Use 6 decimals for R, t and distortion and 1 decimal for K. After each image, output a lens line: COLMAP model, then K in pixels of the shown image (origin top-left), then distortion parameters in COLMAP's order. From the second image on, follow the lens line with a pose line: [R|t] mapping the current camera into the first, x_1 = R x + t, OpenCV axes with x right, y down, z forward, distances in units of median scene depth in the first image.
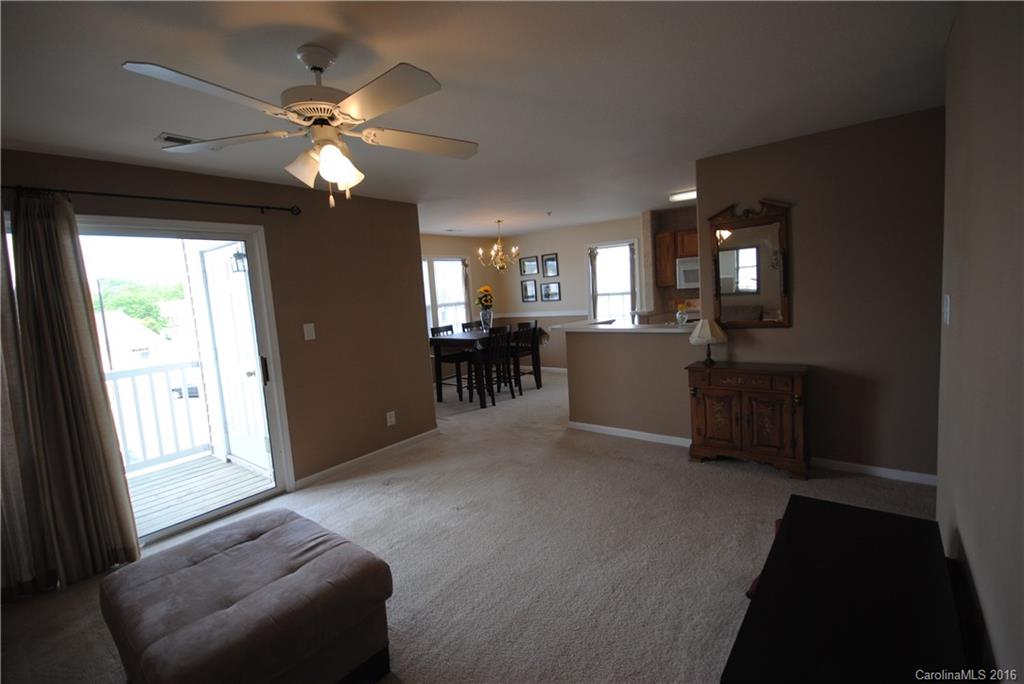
lens RADIAL K [[450.2, 0, 517.3], [0, 450.2, 339.1], [0, 0, 1]] dist [-0.015590, -0.000521]
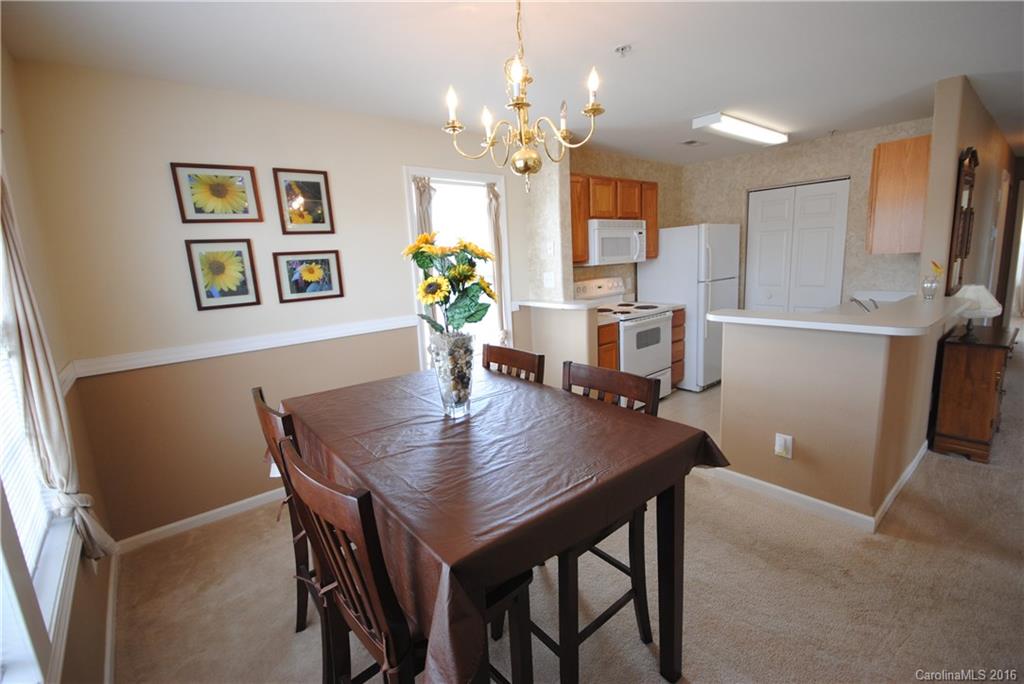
lens RADIAL K [[450.2, 0, 517.3], [0, 450.2, 339.1], [0, 0, 1]] dist [-0.015590, -0.000521]
pose [[0.182030, -0.158534, 0.970429, -0.267290], [0.115098, 0.983568, 0.139090, -0.086392], [-0.976534, 0.086376, 0.197285, 0.777613]]
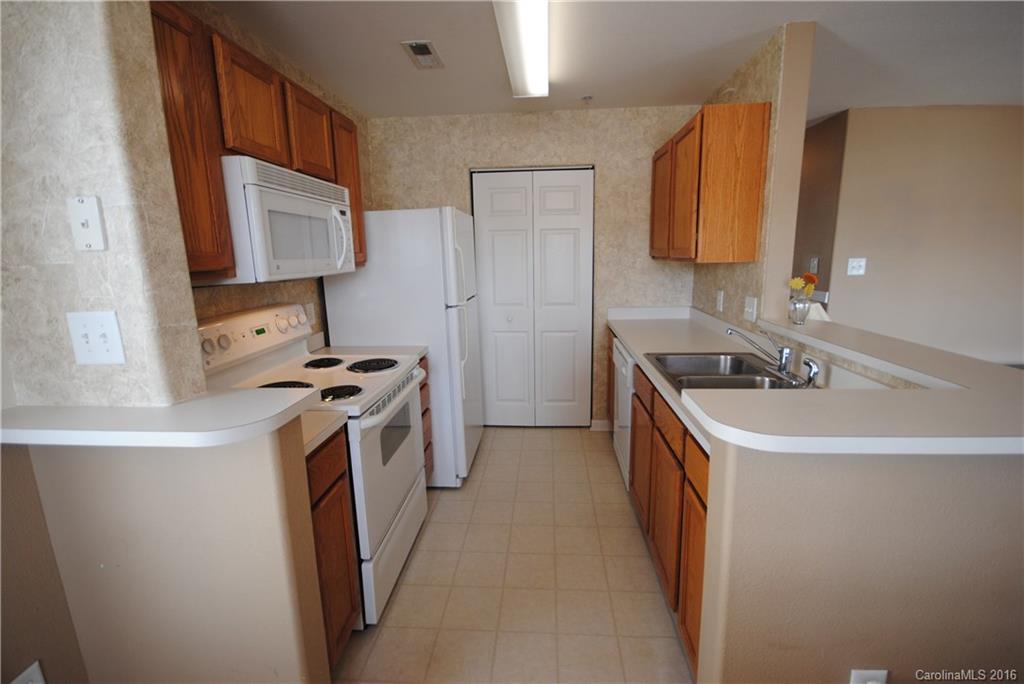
lens RADIAL K [[450.2, 0, 517.3], [0, 450.2, 339.1], [0, 0, 1]] dist [-0.015590, -0.000521]
pose [[-0.584020, -0.113852, 0.803715, 0.049481], [0.095134, 0.973692, 0.207059, -0.093169], [-0.806145, 0.197387, -0.557825, 0.807795]]
